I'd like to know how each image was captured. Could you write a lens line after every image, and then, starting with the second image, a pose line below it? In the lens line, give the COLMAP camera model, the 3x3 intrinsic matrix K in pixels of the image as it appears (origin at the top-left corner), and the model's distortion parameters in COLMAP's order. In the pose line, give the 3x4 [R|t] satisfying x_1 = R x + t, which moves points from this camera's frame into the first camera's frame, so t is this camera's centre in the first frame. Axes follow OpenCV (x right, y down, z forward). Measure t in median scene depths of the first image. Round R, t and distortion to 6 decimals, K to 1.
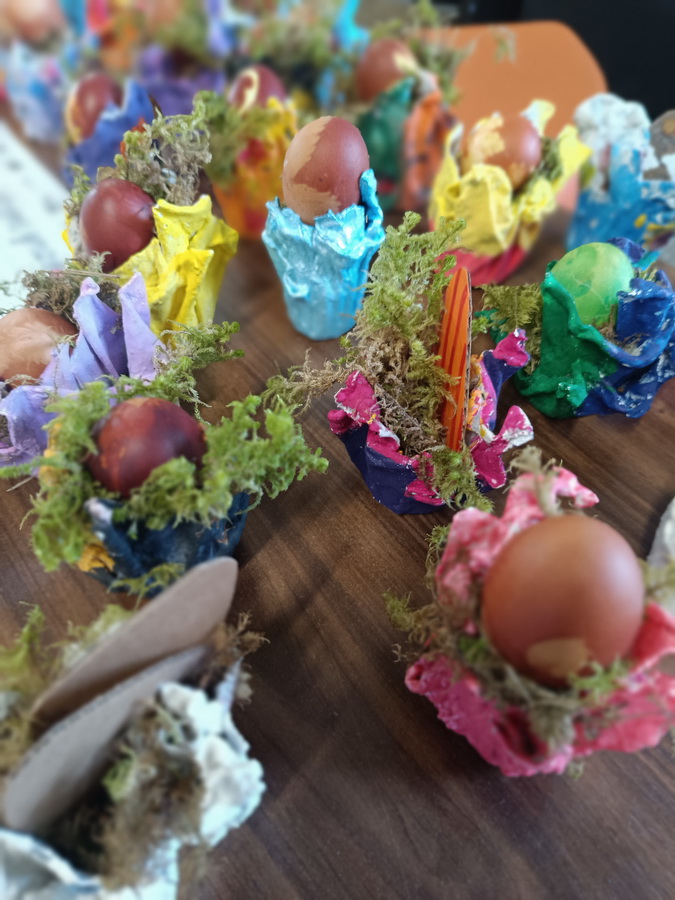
lens RADIAL K [[641.8, 0, 337.5], [0, 641.8, 450.0], [0, 0, 1]] dist [0.042442, -0.106973]
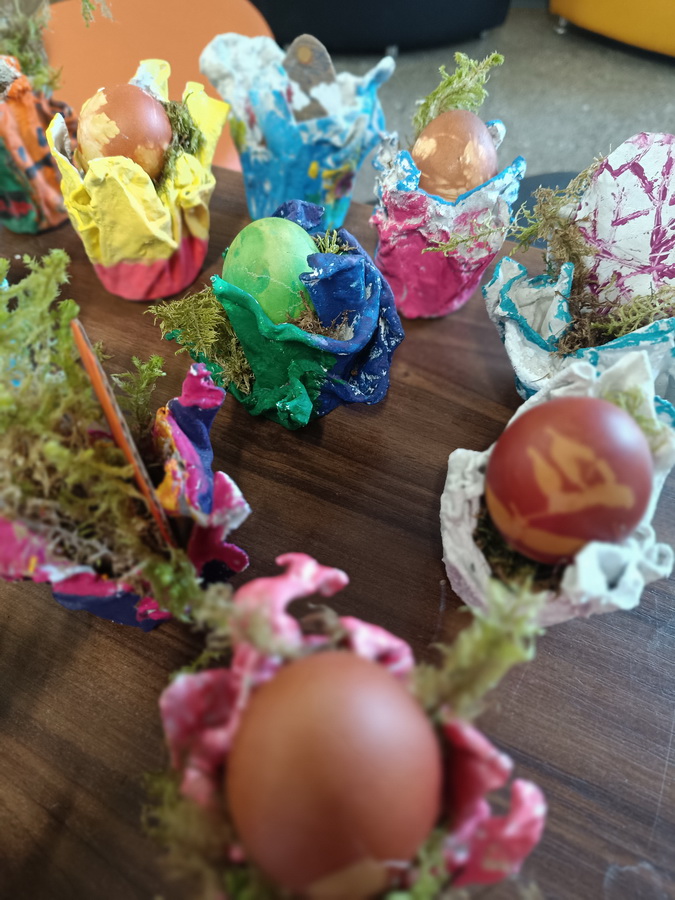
lens RADIAL K [[641.8, 0, 337.5], [0, 641.8, 450.0], [0, 0, 1]] dist [0.042442, -0.106973]
pose [[0.897036, -0.367115, 0.246077, 0.182019], [0.354951, 0.930170, 0.093774, -0.091897], [-0.263319, 0.003226, 0.964703, 0.188510]]
